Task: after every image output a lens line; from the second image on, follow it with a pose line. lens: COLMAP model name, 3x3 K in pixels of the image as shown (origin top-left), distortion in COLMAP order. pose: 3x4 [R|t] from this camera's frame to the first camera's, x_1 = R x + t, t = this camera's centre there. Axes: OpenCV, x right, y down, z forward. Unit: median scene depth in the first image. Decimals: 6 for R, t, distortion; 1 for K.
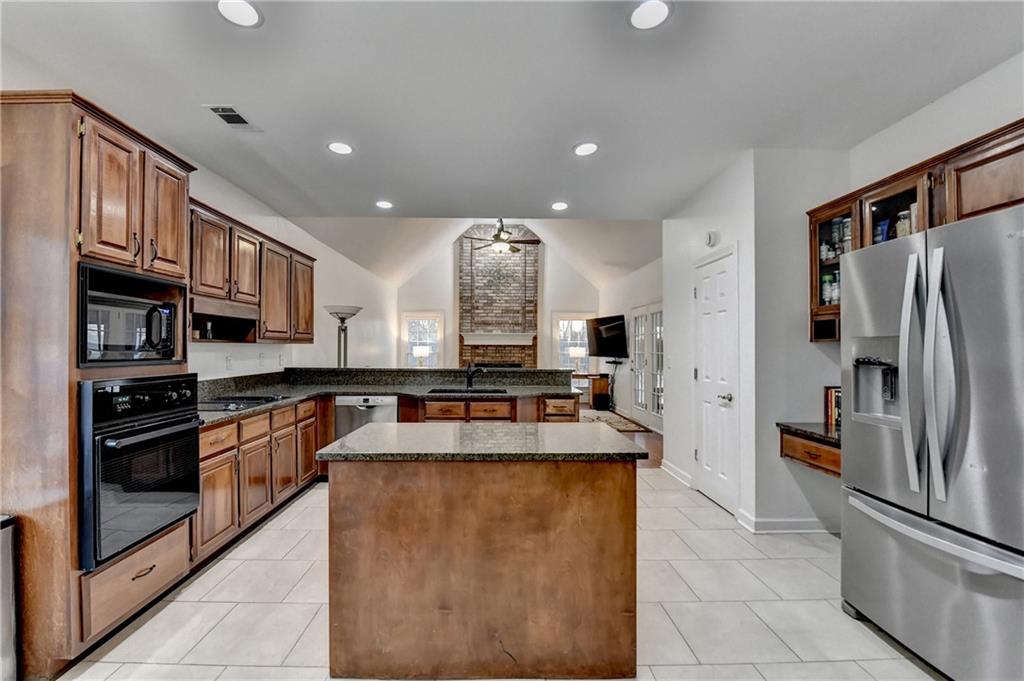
lens RADIAL K [[418.4, 0, 483.5], [0, 418.4, 348.2], [0, 0, 1]] dist [-0.013041, -0.000900]
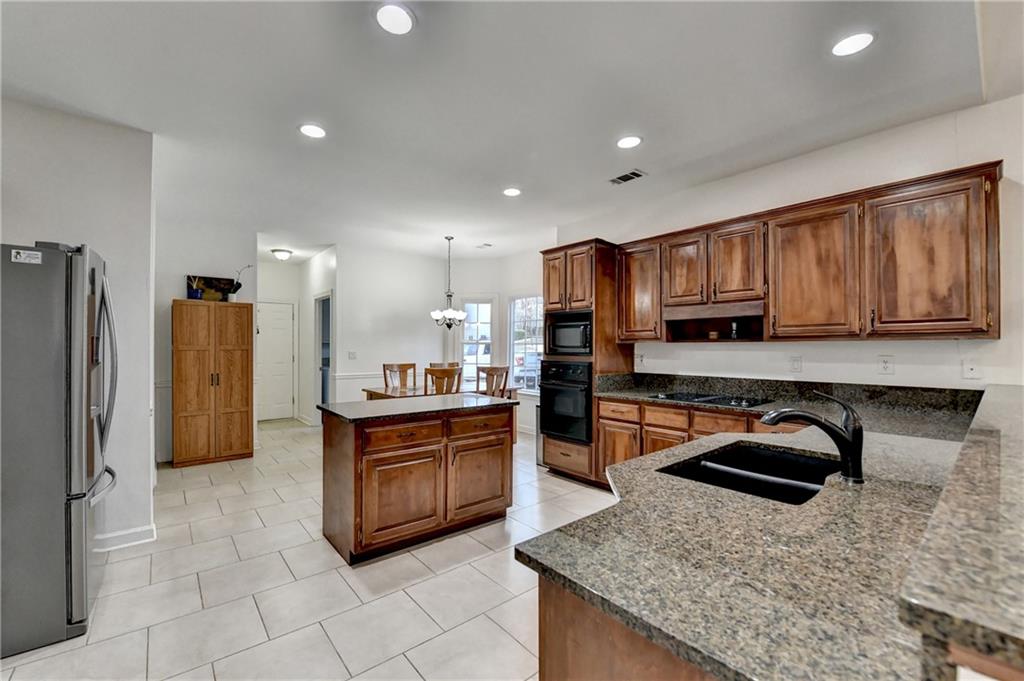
lens RADIAL K [[421.0, 0, 493.7], [0, 421.0, 346.7], [0, 0, 1]] dist [-0.010934, -0.000086]
pose [[-0.764852, 0.001134, -0.644205, 0.337355], [0.000478, 0.999999, 0.001193, -0.002200], [0.644205, 0.000604, -0.764852, 0.979512]]
